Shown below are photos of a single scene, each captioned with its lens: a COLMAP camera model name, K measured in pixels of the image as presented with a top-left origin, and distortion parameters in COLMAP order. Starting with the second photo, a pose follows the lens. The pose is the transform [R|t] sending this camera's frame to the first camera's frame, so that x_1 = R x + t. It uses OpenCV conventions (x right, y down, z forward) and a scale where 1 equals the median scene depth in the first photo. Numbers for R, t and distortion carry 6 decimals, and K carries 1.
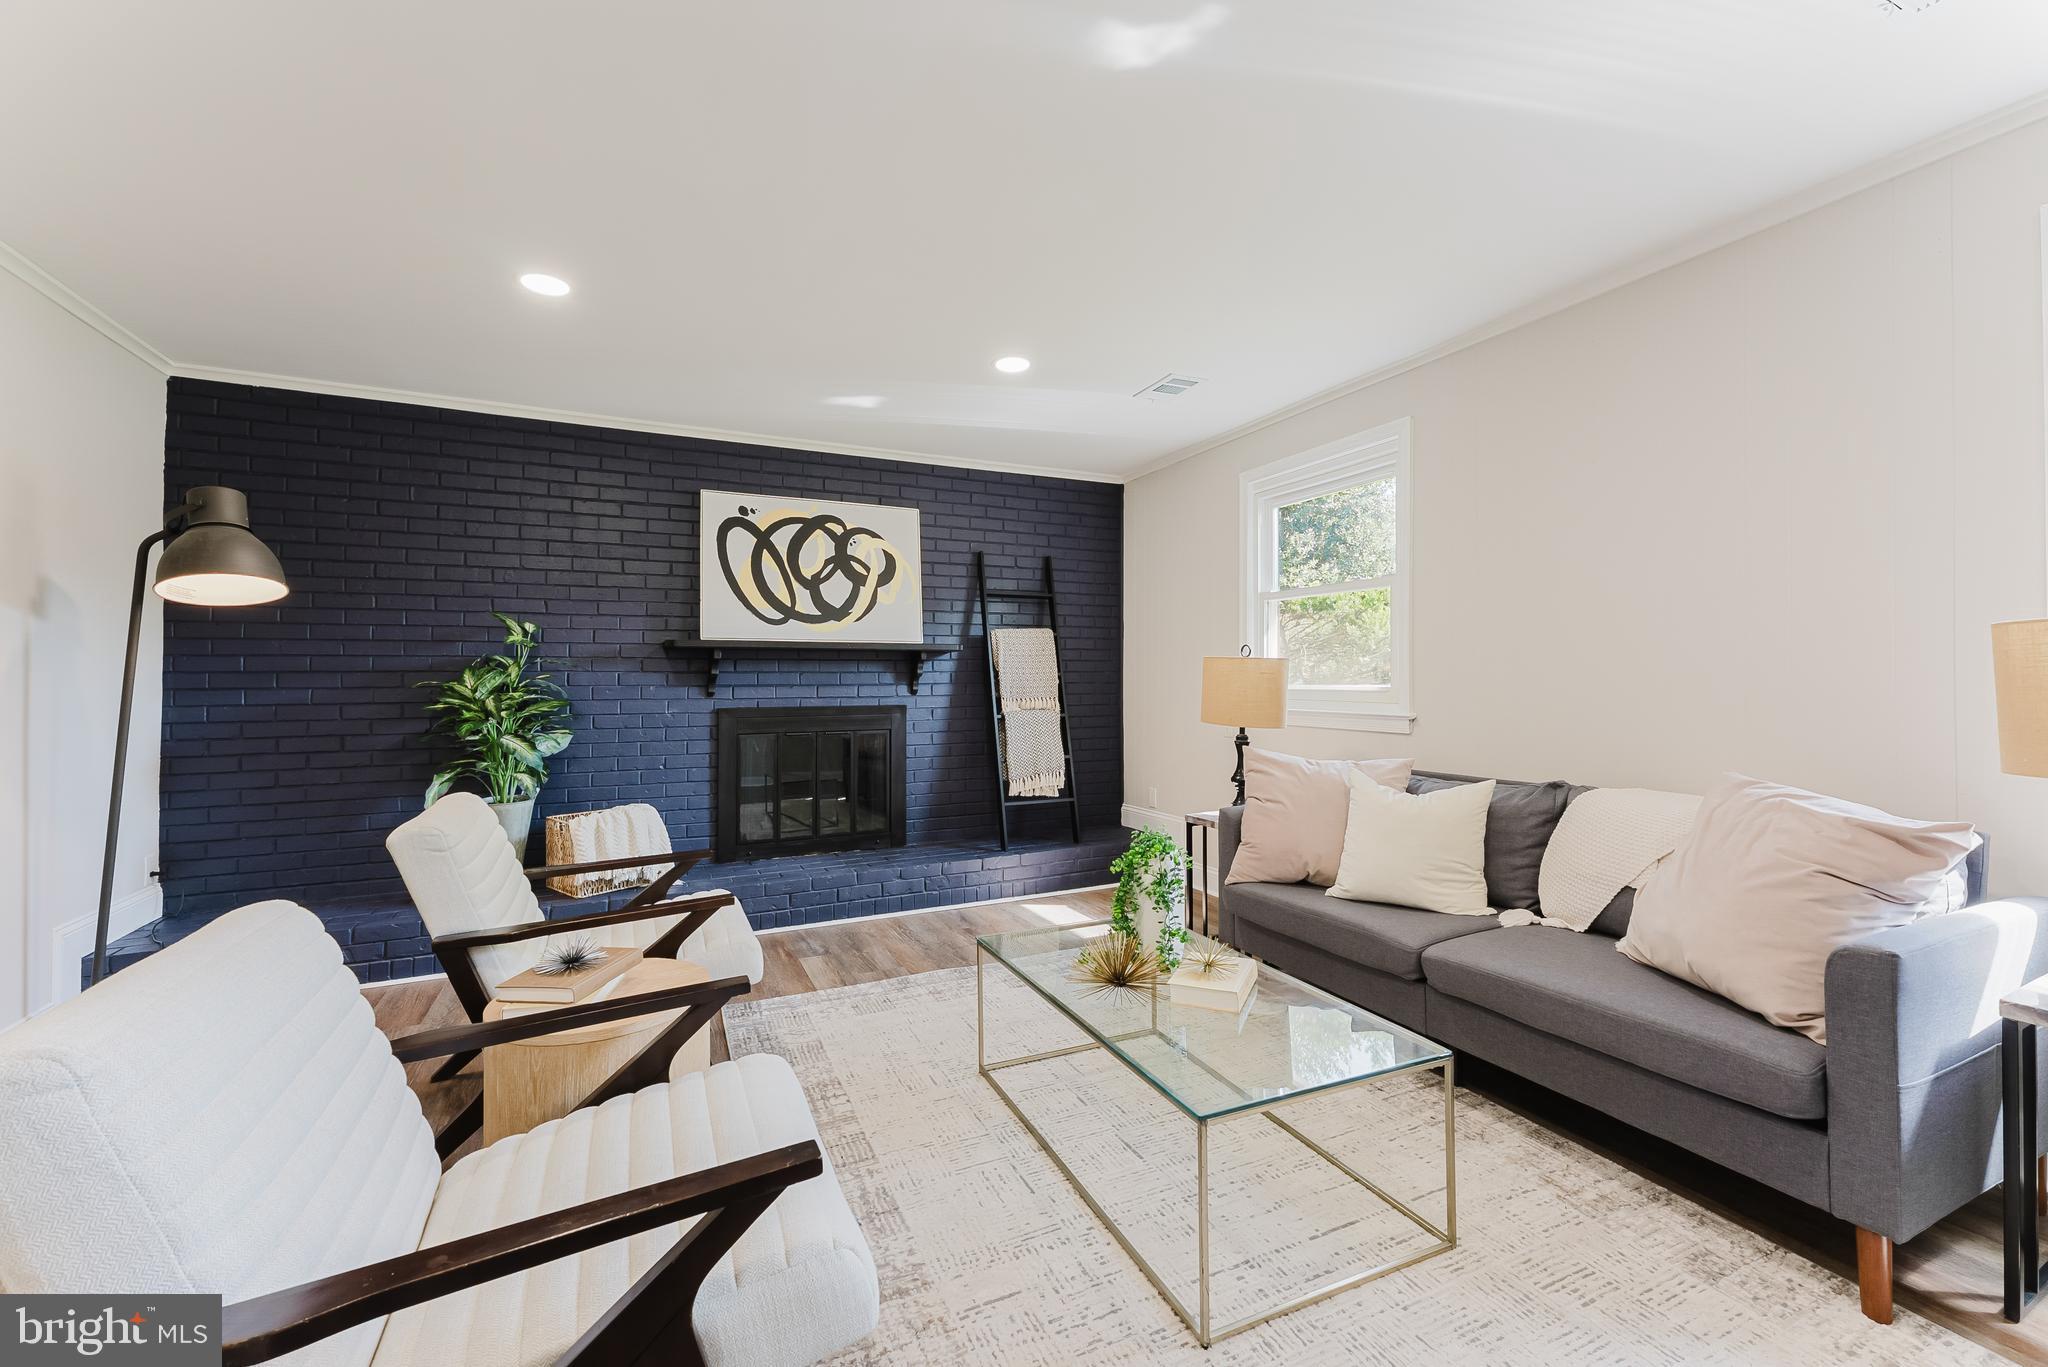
lens RADIAL K [[824.9, 0, 1037.2], [0, 824.9, 669.1], [0, 0, 1]] dist [-0.000194, -0.000006]
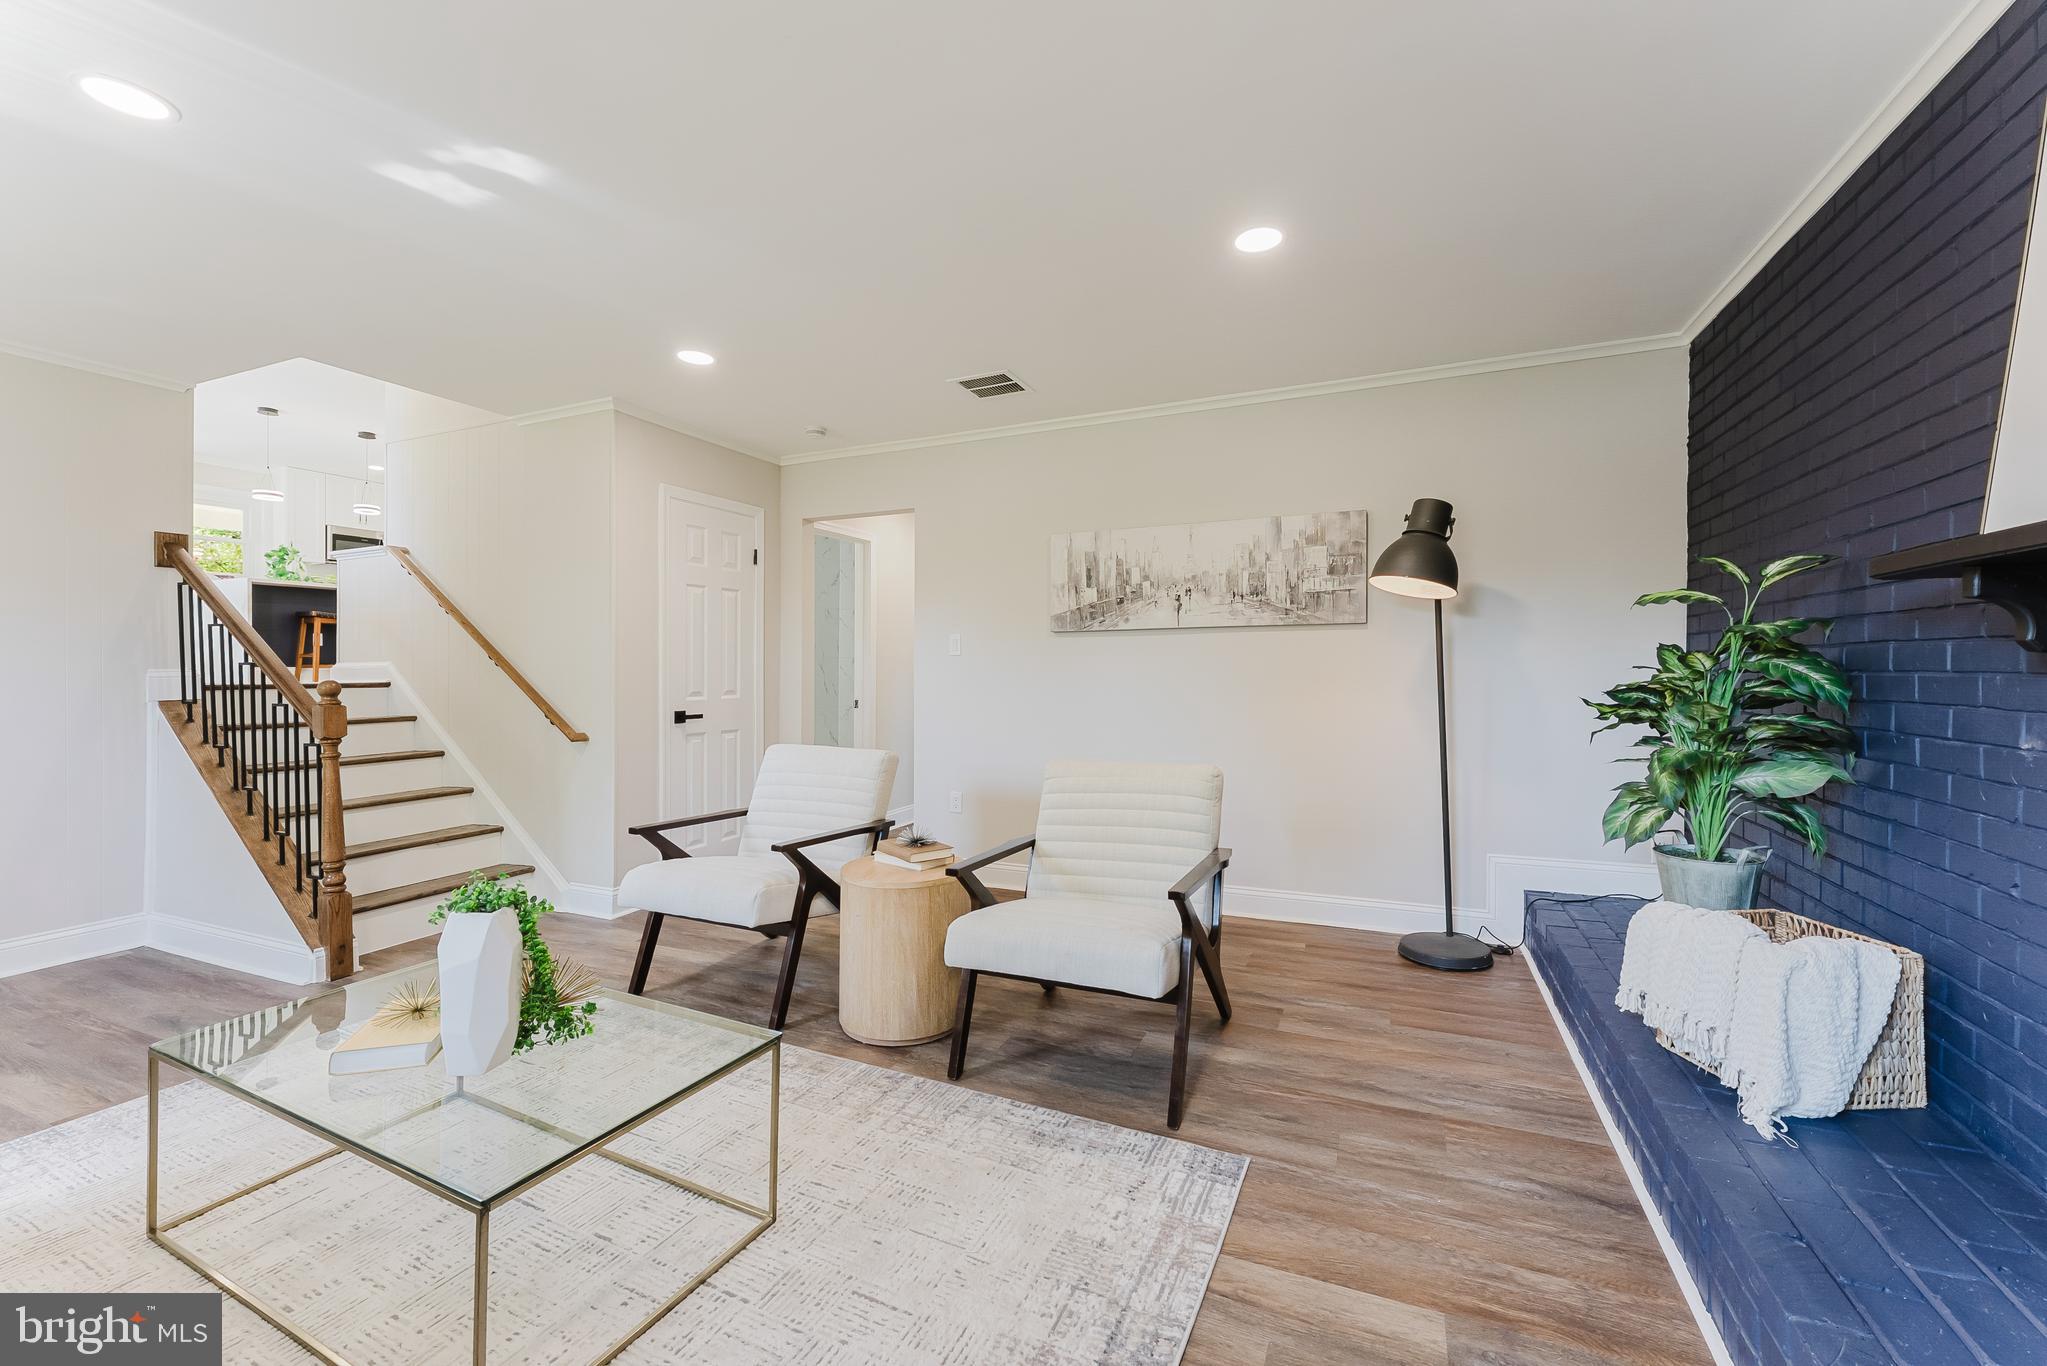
lens RADIAL K [[824.5, 0, 1024.8], [0, 824.5, 679.8], [0, 0, 1]] dist [-0.000194, -0.000006]
pose [[-0.770718, 0.020443, -0.636848, 0.118052], [0.018572, 0.999781, 0.009617, 0.008644], [0.636906, -0.004415, -0.770929, 0.955141]]
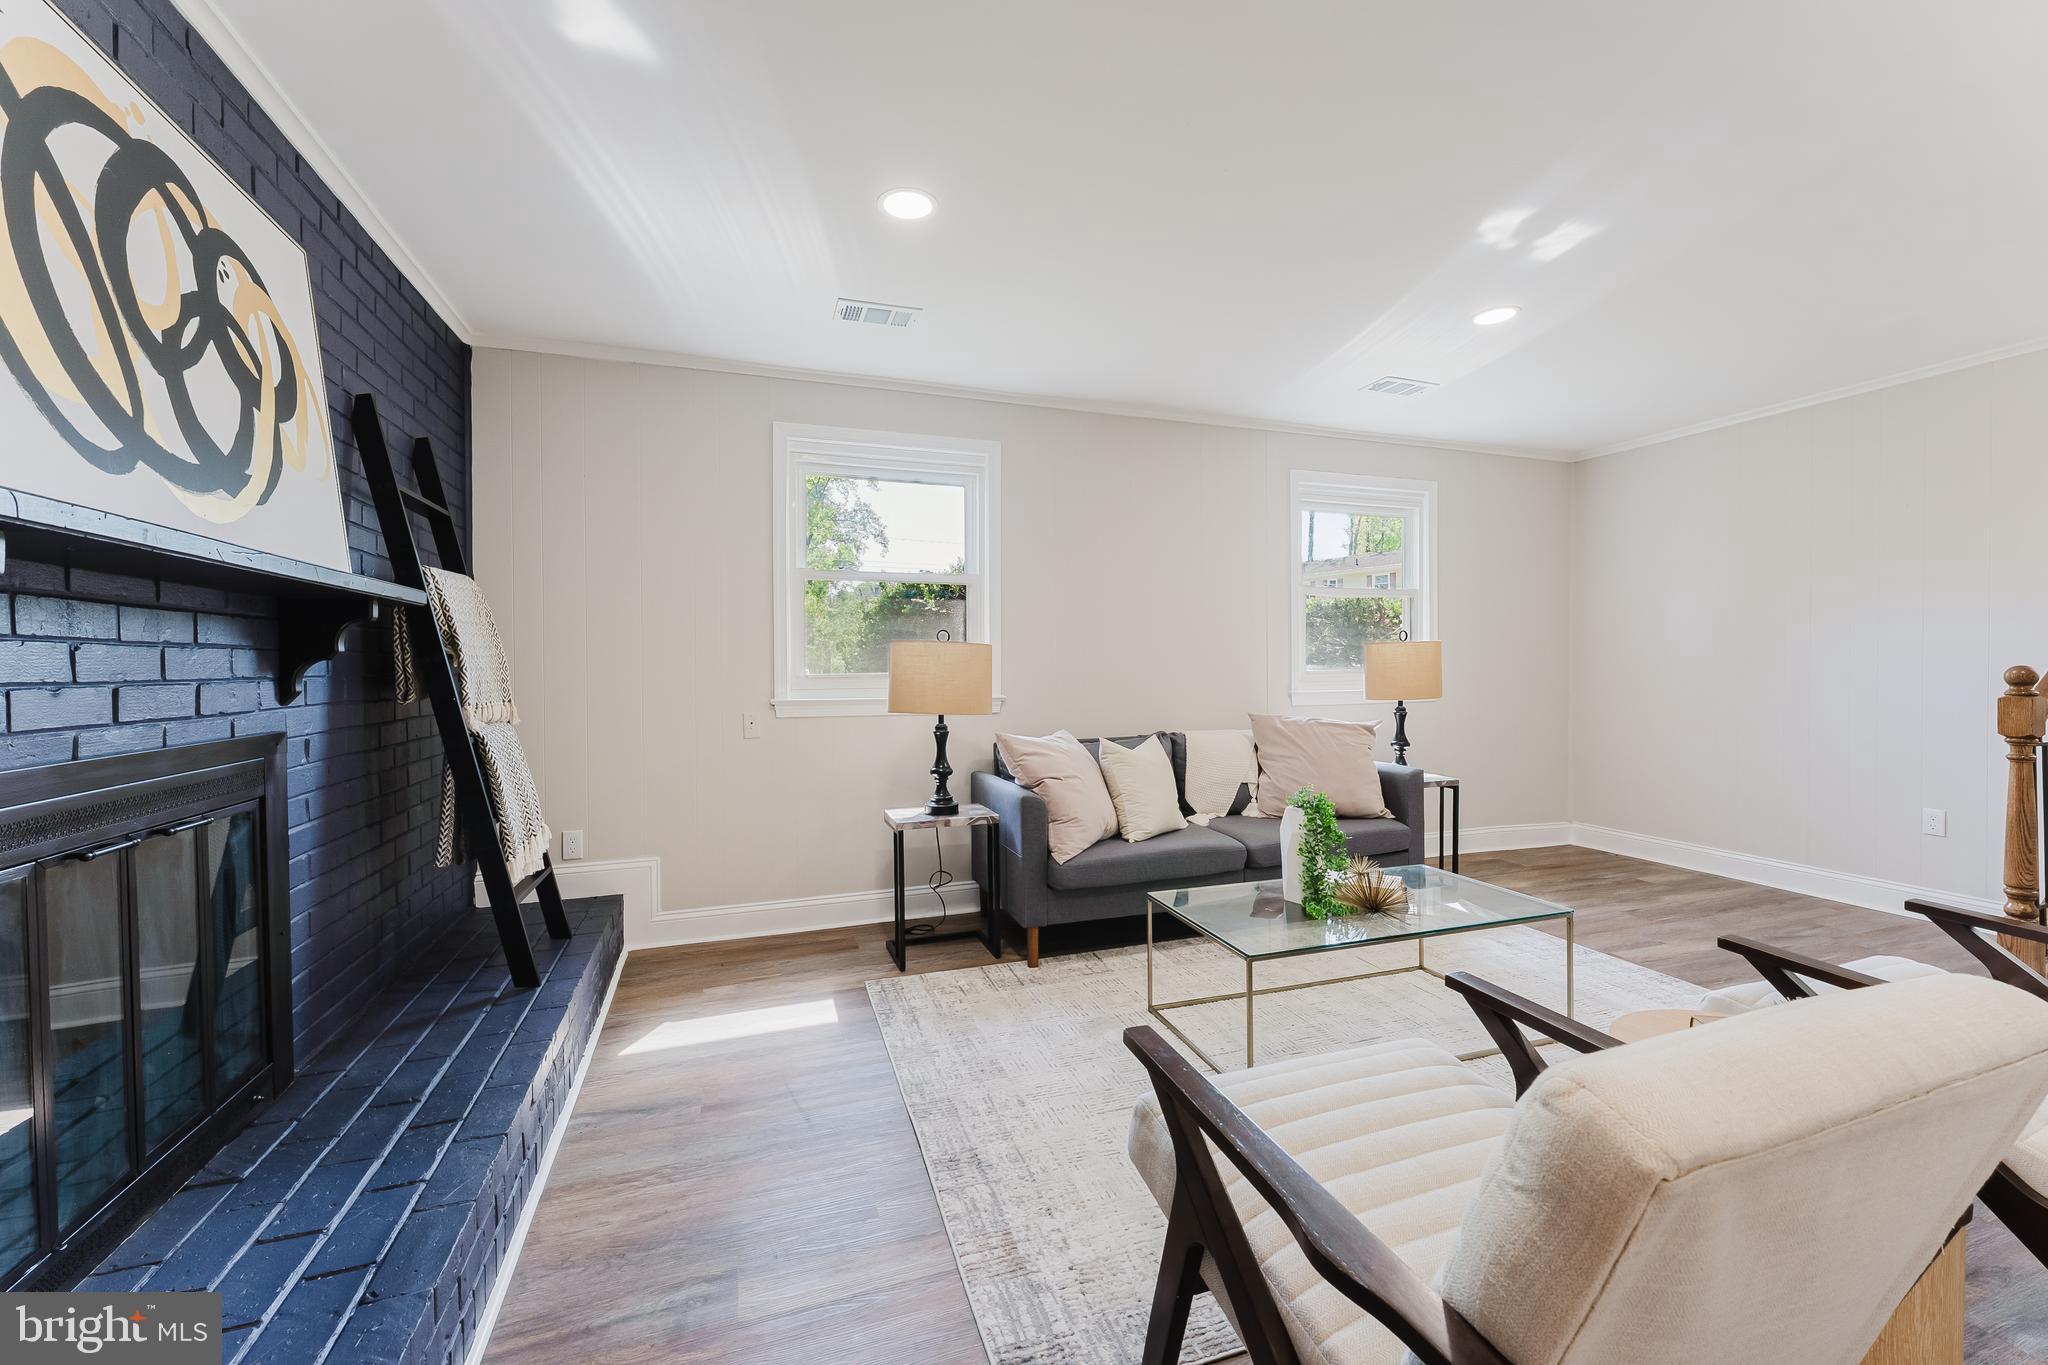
lens RADIAL K [[824.9, 0, 1038.8], [0, 824.9, 663.4], [0, 0, 1]] dist [-0.000194, -0.000006]
pose [[0.105094, 0.004524, 0.994452, -0.556902], [-0.009666, 0.999947, -0.003527, 0.010115], [-0.994415, -0.009242, 0.105132, 0.642891]]
